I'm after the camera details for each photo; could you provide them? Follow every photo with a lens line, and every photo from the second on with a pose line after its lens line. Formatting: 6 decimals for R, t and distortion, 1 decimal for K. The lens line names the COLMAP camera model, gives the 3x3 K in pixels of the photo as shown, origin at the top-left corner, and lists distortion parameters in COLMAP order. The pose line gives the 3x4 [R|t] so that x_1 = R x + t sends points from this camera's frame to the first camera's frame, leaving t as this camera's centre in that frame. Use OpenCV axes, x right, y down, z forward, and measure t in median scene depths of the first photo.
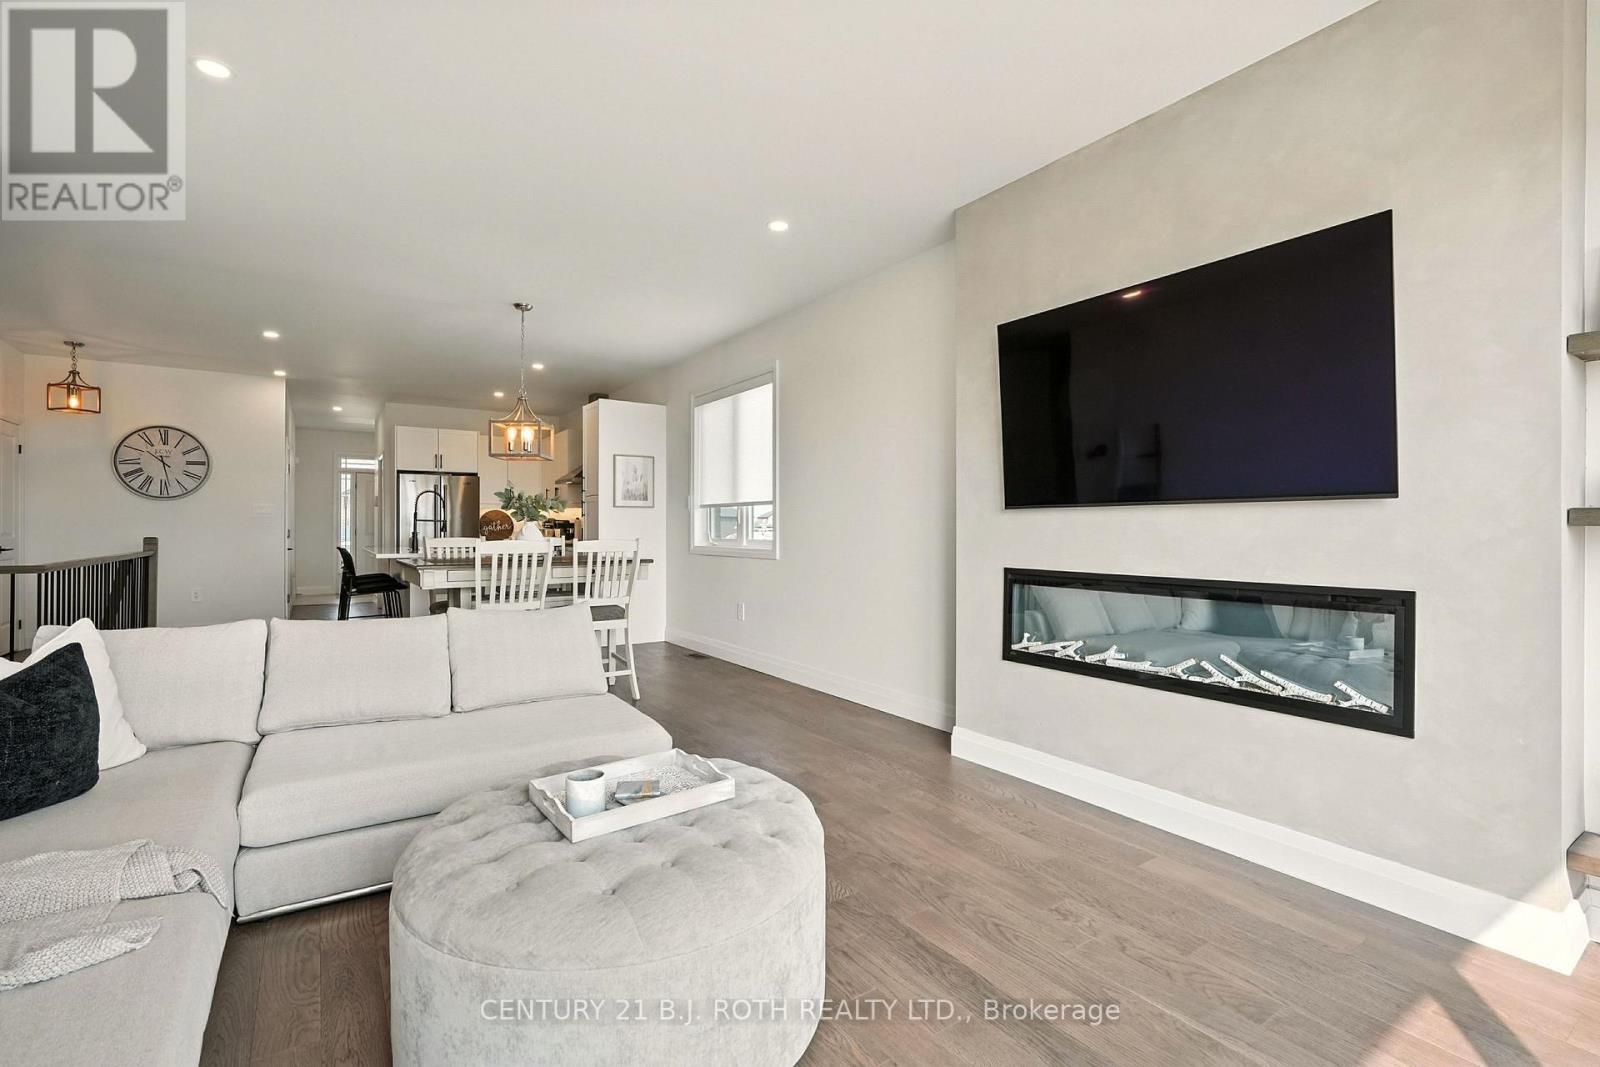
lens RADIAL K [[728.6, 0, 799.5], [0, 728.6, 530.8], [0, 0, 1]] dist [-0.007953, 0.002388]
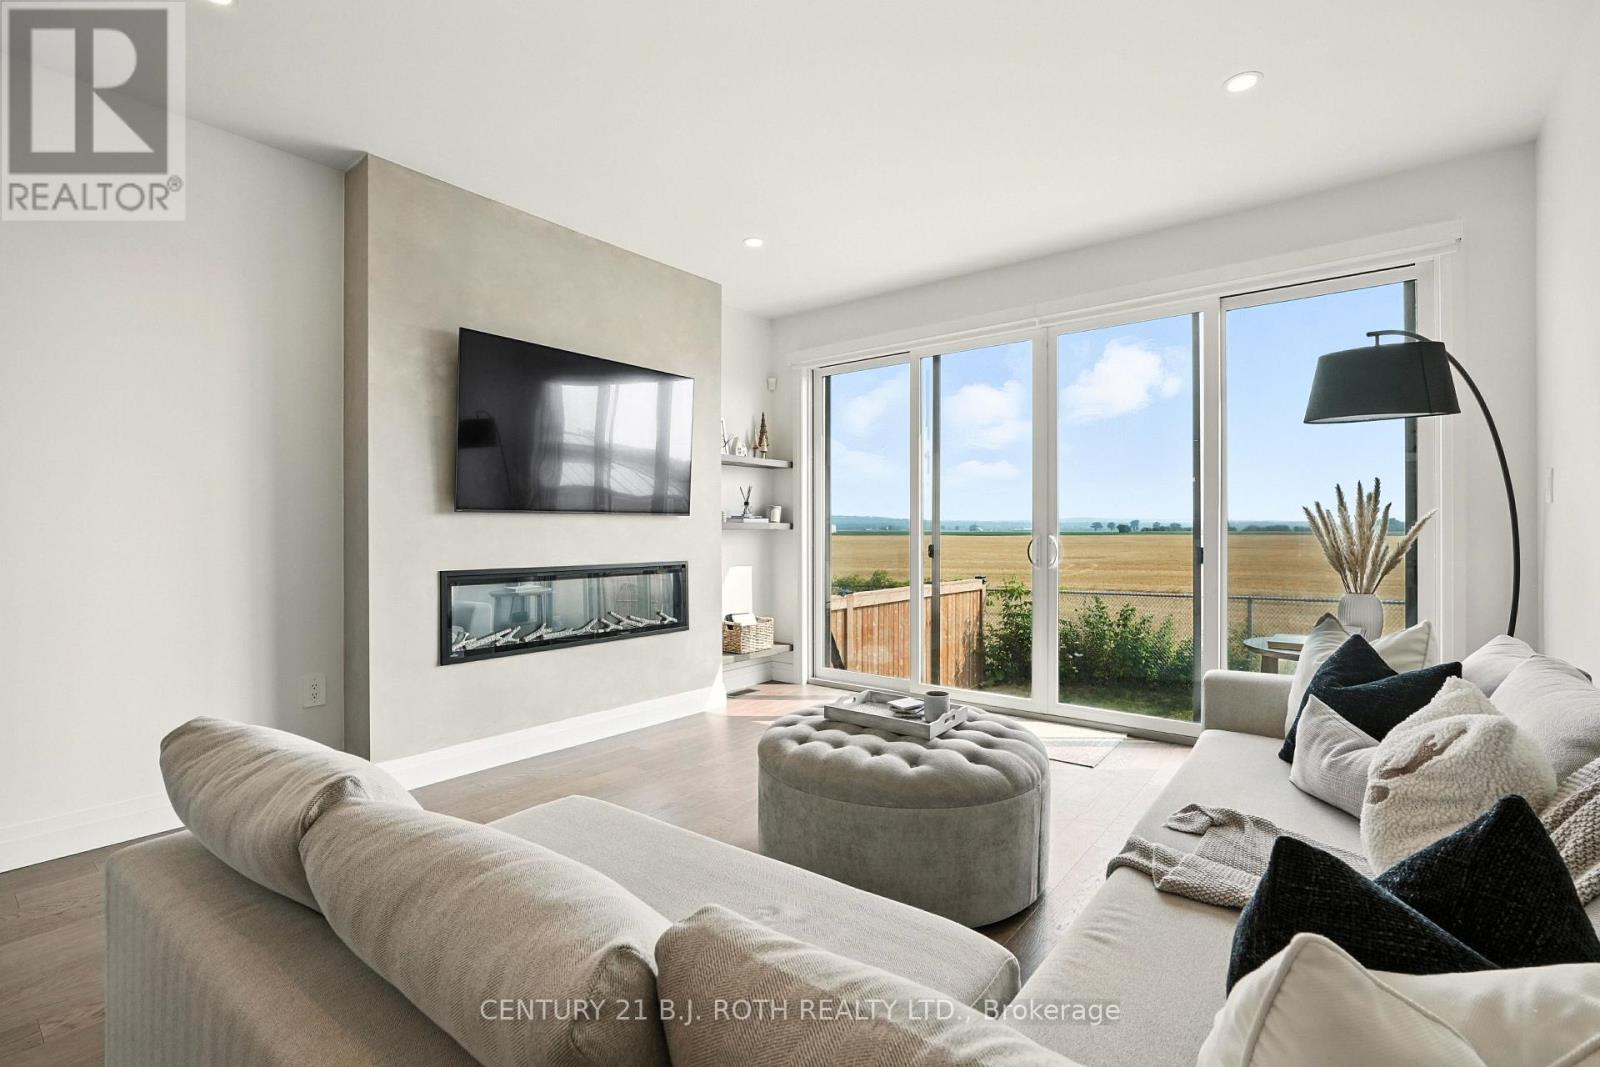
lens RADIAL K [[728.6, 0, 800.5], [0, 728.6, 534.4], [0, 0, 1]] dist [-0.007953, 0.002388]
pose [[-0.313072, -0.004594, 0.949718, -0.951299], [0.003854, 0.999974, 0.006108, -0.003512], [-0.949721, 0.005572, -0.313047, 1.013169]]
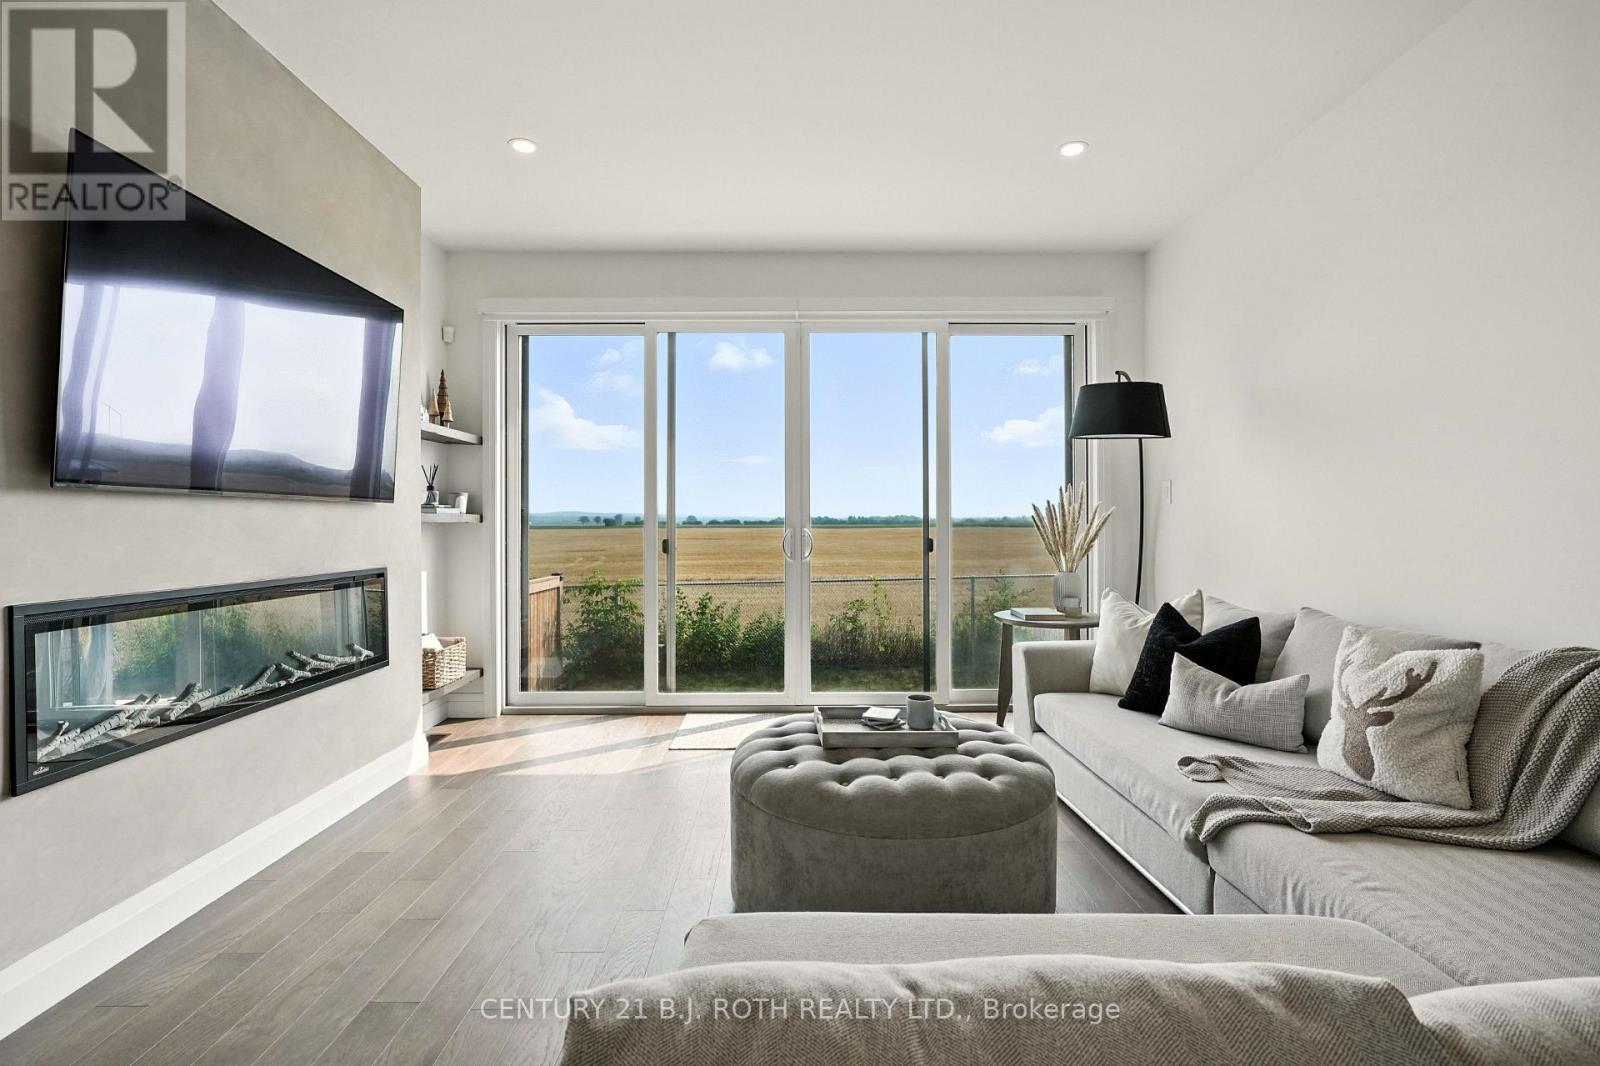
lens RADIAL K [[728.6, 0, 803.3], [0, 728.6, 525.2], [0, 0, 1]] dist [-0.007953, 0.002388]
pose [[-0.841379, 0.000856, 0.540445, -0.503734], [0.003983, 0.999981, 0.004617, -0.003618], [-0.540431, 0.006037, -0.841367, 1.341352]]
